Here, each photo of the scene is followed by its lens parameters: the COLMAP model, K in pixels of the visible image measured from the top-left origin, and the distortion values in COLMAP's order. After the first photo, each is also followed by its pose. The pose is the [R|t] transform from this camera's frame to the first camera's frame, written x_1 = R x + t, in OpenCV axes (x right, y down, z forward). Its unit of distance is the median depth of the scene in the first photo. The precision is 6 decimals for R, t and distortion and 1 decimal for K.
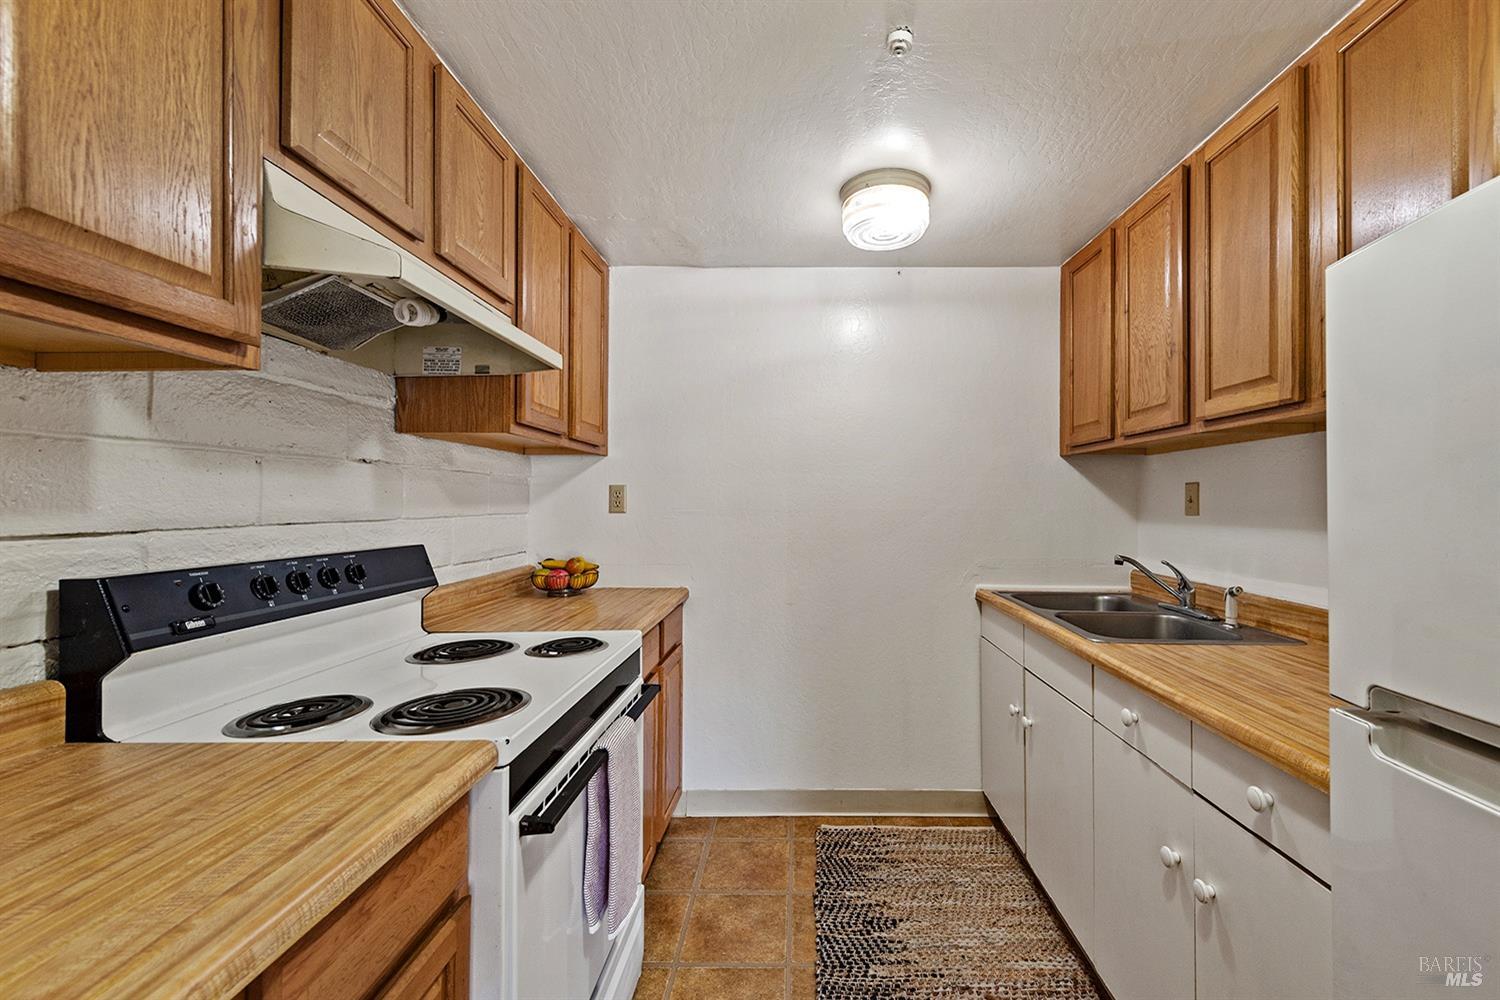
lens RADIAL K [[592.7, 0, 750.0], [0, 592.7, 500.0], [0, 0, 1]] dist [0.001515, 0.000186]
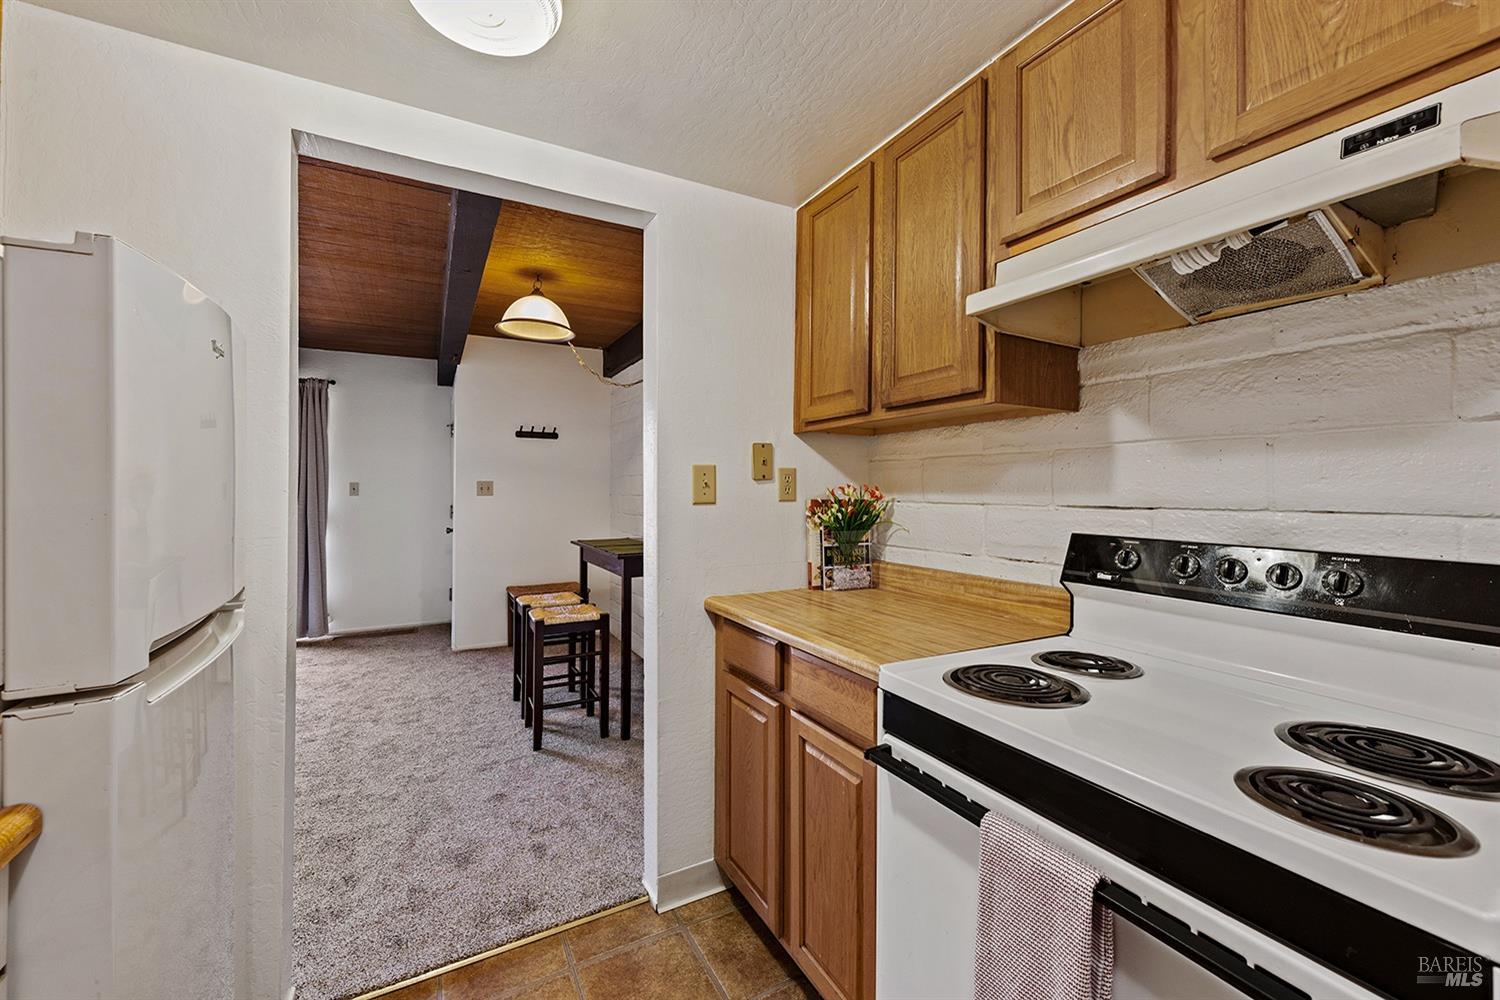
lens RADIAL K [[592.7, 0, 750.0], [0, 592.7, 500.0], [0, 0, 1]] dist [0.001515, 0.000186]
pose [[-0.817356, 0.018960, -0.575820, 0.441719], [0.006518, 0.999699, 0.023664, -0.001954], [0.576095, 0.015589, -0.817234, 1.448688]]
